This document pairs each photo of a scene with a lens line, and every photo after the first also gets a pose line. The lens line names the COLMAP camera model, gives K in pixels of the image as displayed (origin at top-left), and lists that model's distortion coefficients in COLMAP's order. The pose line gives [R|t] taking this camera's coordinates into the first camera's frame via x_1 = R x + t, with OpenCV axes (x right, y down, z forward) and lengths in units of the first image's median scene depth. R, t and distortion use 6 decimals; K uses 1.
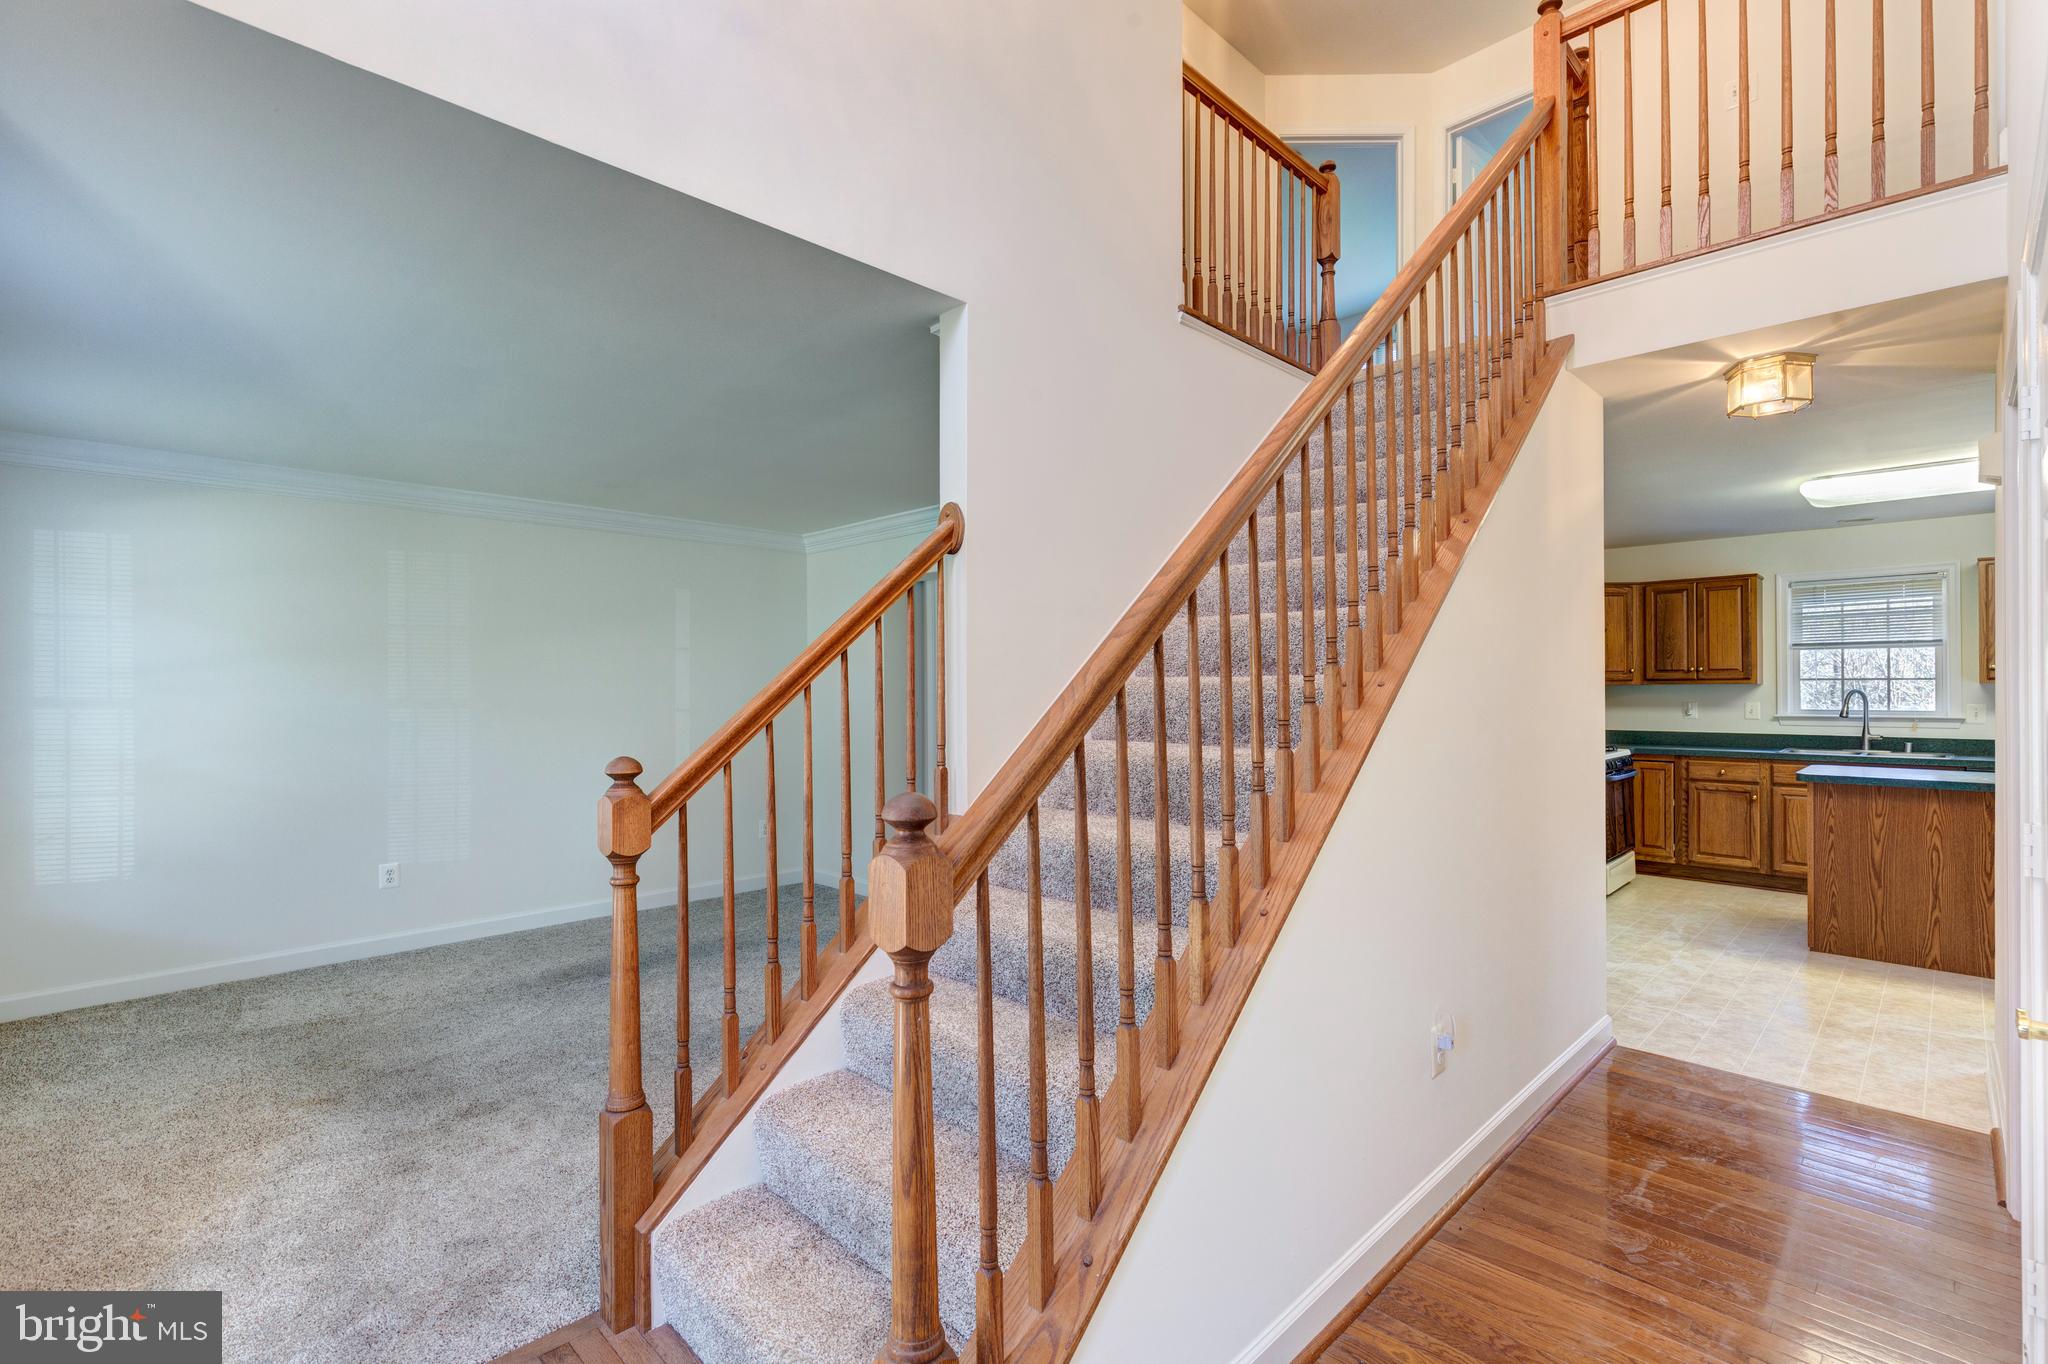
lens RADIAL K [[934.9, 0, 1030.5], [0, 934.9, 683.5], [0, 0, 1]] dist [0.013145, -0.002461]
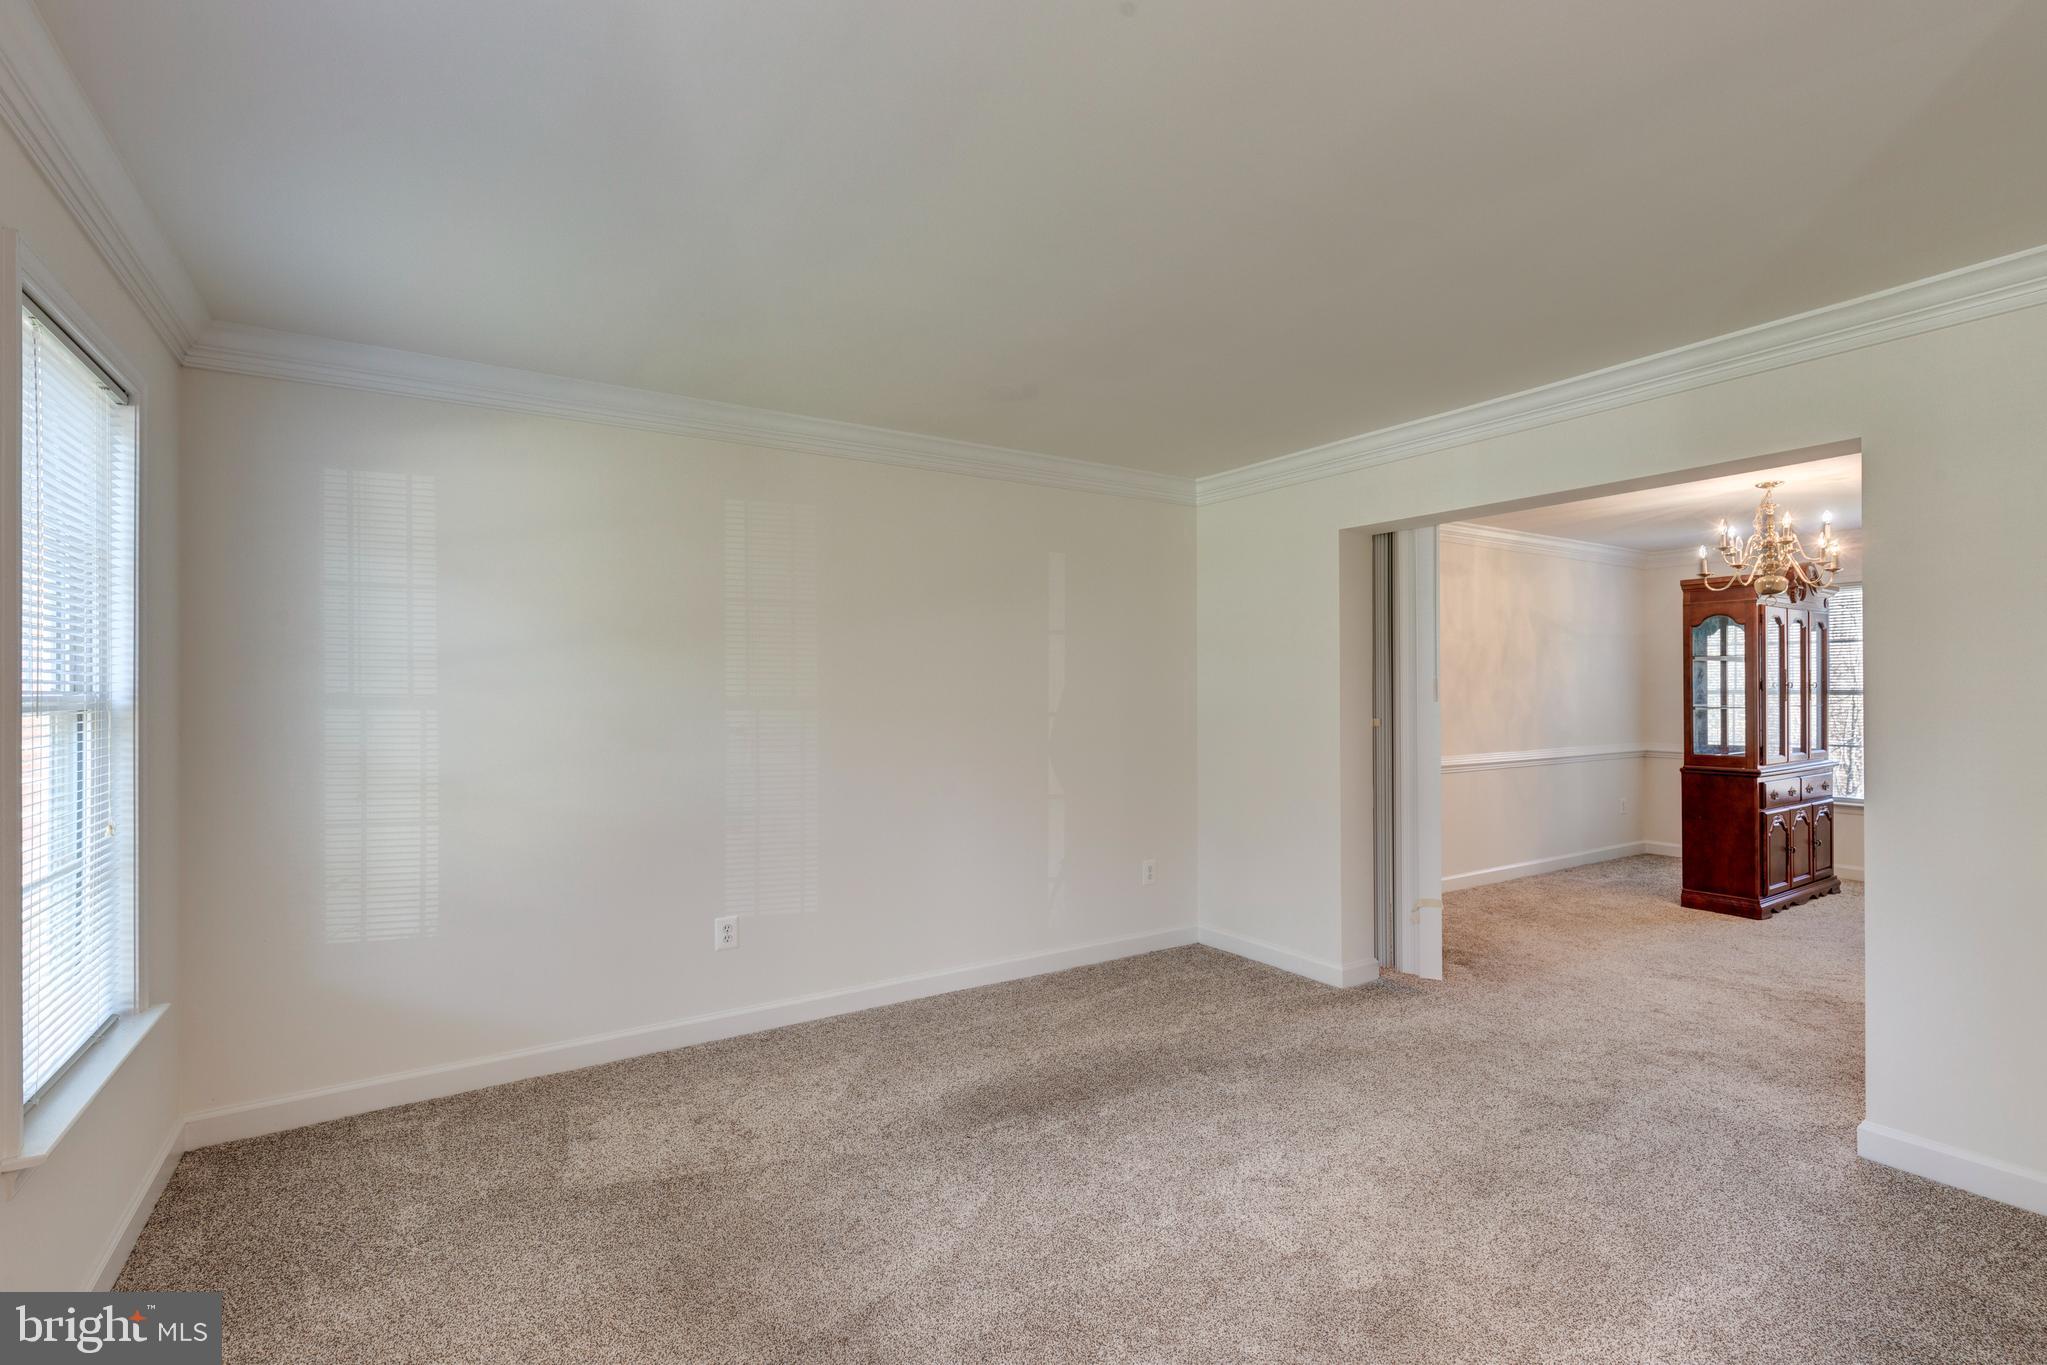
lens RADIAL K [[934.5, 0, 1022.2], [0, 934.5, 683.4], [0, 0, 1]] dist [0.013145, -0.002461]
pose [[0.979852, 0.003025, -0.199700, -0.350898], [-0.002327, 0.999990, 0.003727, 0.002642], [0.199710, -0.003188, 0.979850, 0.367329]]
